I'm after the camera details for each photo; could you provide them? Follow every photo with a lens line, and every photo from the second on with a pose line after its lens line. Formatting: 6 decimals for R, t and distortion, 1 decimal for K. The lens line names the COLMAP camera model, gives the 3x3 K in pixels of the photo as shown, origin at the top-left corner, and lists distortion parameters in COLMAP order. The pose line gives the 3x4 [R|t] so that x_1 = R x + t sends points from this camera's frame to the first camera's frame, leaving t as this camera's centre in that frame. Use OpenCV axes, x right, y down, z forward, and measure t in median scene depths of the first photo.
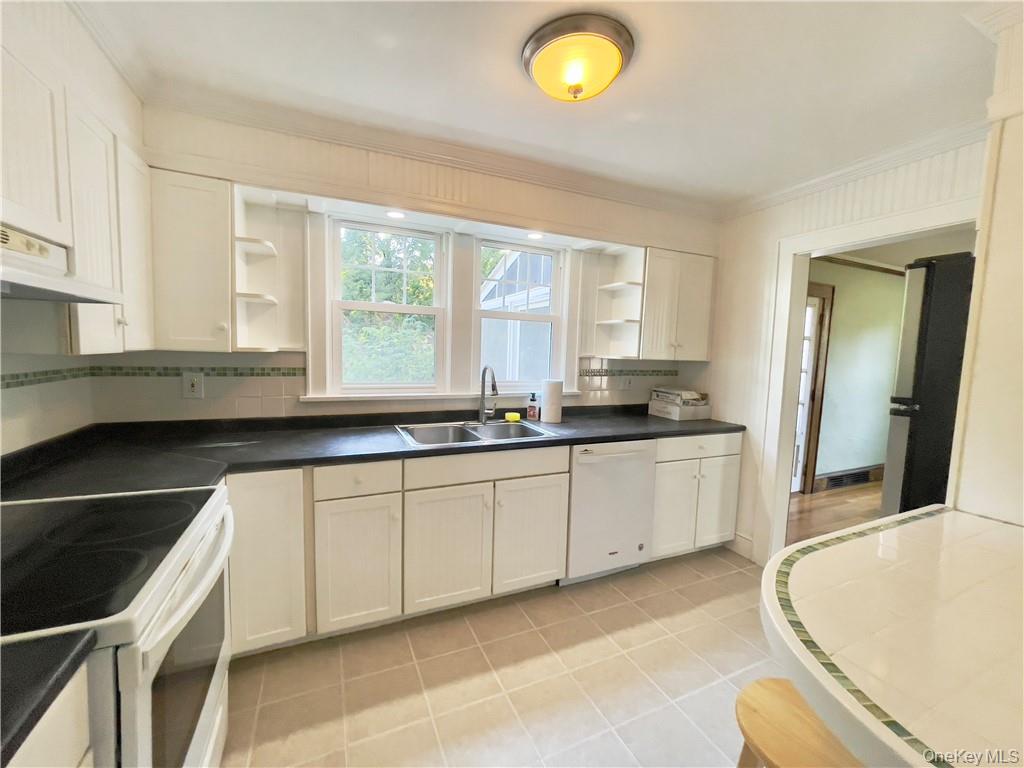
lens RADIAL K [[417.7, 0, 512.0], [0, 417.7, 384.0], [0, 0, 1]] dist [0.000664, 0.000107]
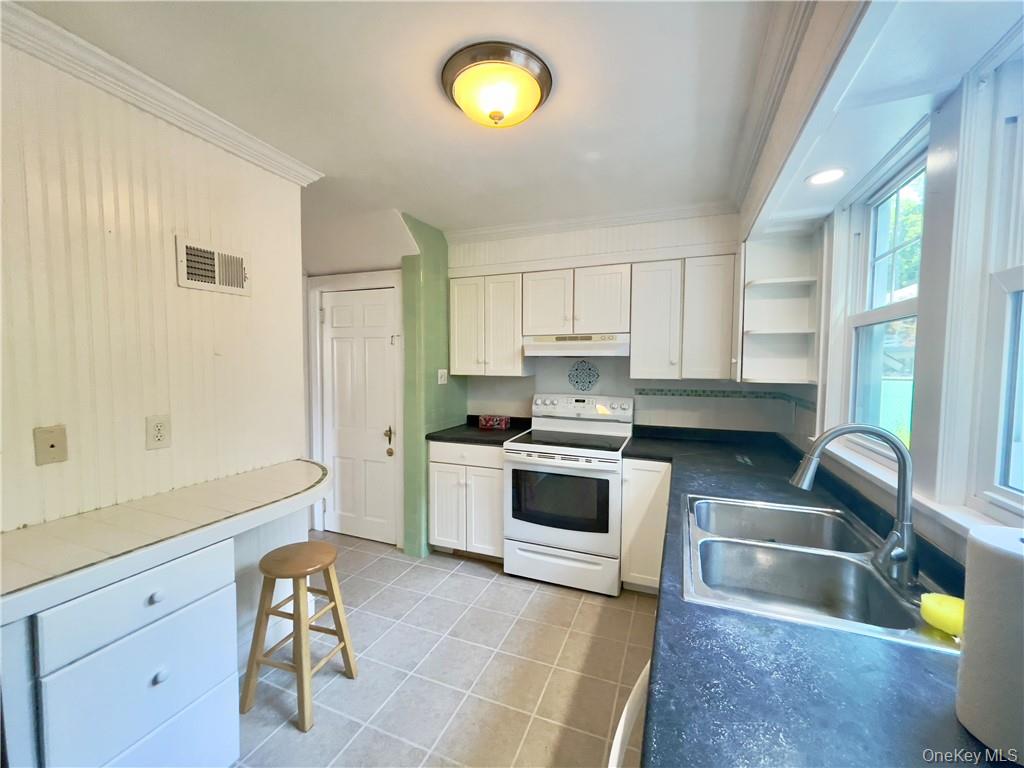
lens RADIAL K [[417.7, 0, 512.0], [0, 417.7, 384.0], [0, 0, 1]] dist [0.000664, 0.000107]
pose [[-0.721179, 0.004234, -0.692736, 0.640307], [-0.079565, 0.992858, 0.088900, -0.127253], [0.688164, 0.119231, -0.715691, 1.418945]]
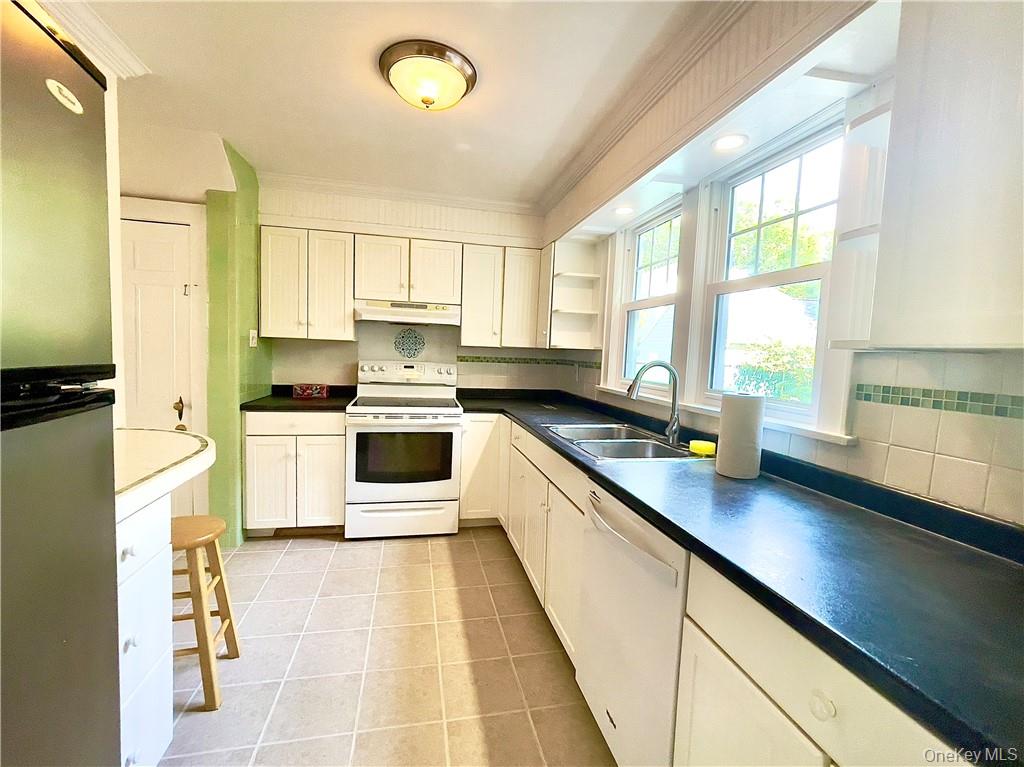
lens RADIAL K [[452.5, 0, 512.0], [0, 452.5, 383.5], [0, 0, 1]] dist [-0.000915, 0.000016]
pose [[-0.201505, 0.034547, -0.978878, 1.045958], [-0.120053, 0.990972, 0.059687, -0.032212], [0.972102, 0.129545, -0.195538, 1.225355]]
